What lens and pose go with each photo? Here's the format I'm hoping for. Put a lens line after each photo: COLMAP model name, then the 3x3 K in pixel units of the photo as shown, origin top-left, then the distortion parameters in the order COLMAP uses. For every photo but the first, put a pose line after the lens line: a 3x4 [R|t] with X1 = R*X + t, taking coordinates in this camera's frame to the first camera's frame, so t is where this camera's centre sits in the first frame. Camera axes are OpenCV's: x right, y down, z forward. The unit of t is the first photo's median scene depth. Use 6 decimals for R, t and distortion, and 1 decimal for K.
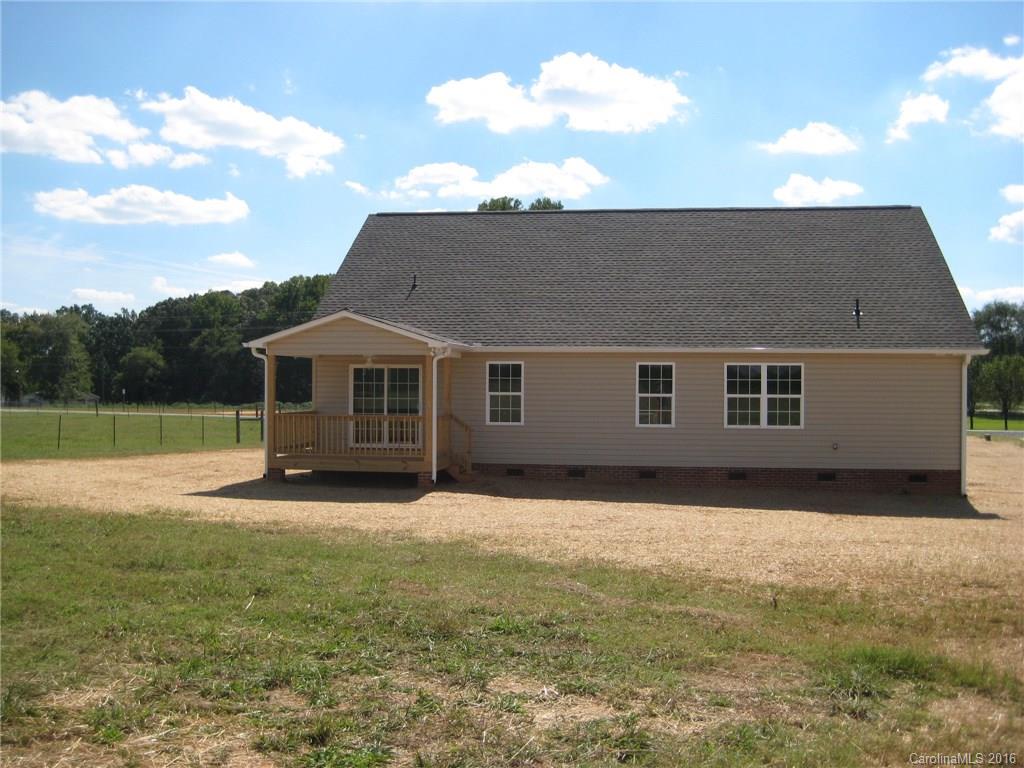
lens RADIAL K [[1065.5, 0, 512.0], [0, 1065.5, 384.0], [0, 0, 1]] dist [-0.161872, 0.212376]
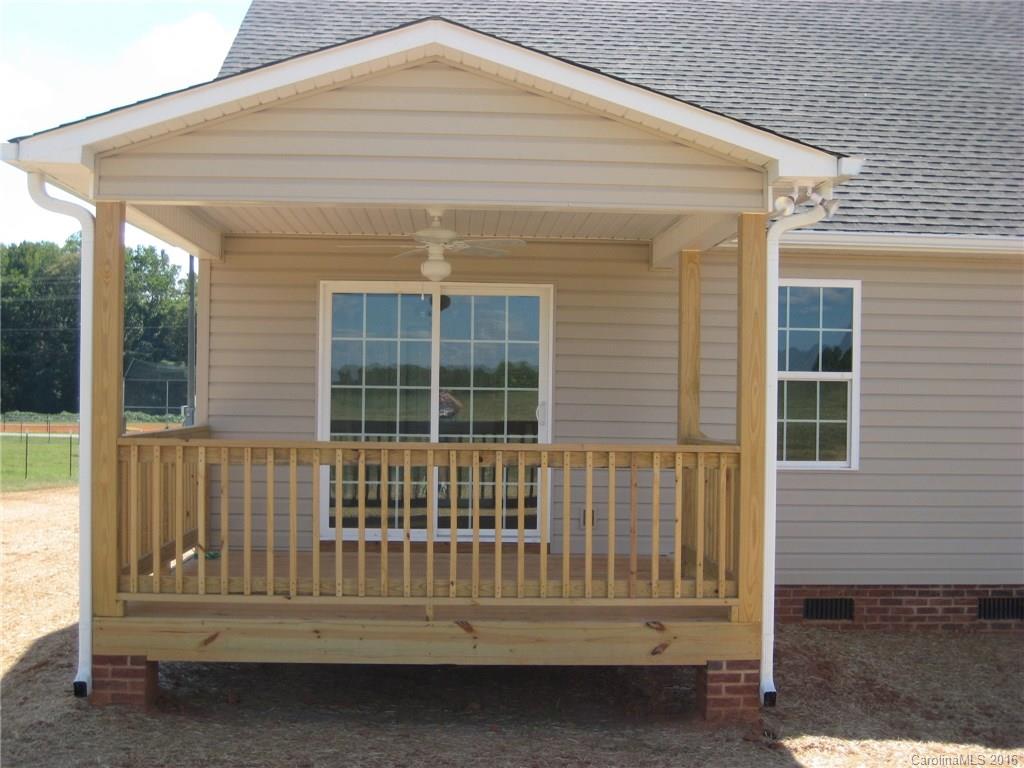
lens RADIAL K [[1280.6, 0, 512.0], [0, 1280.6, 384.0], [0, 0, 1]] dist [-0.112398, -0.014155]
pose [[0.980856, 0.008507, 0.194551, -0.172852], [-0.006982, 0.999939, -0.008523, 0.015439], [-0.194611, 0.007001, 0.980855, 0.618754]]
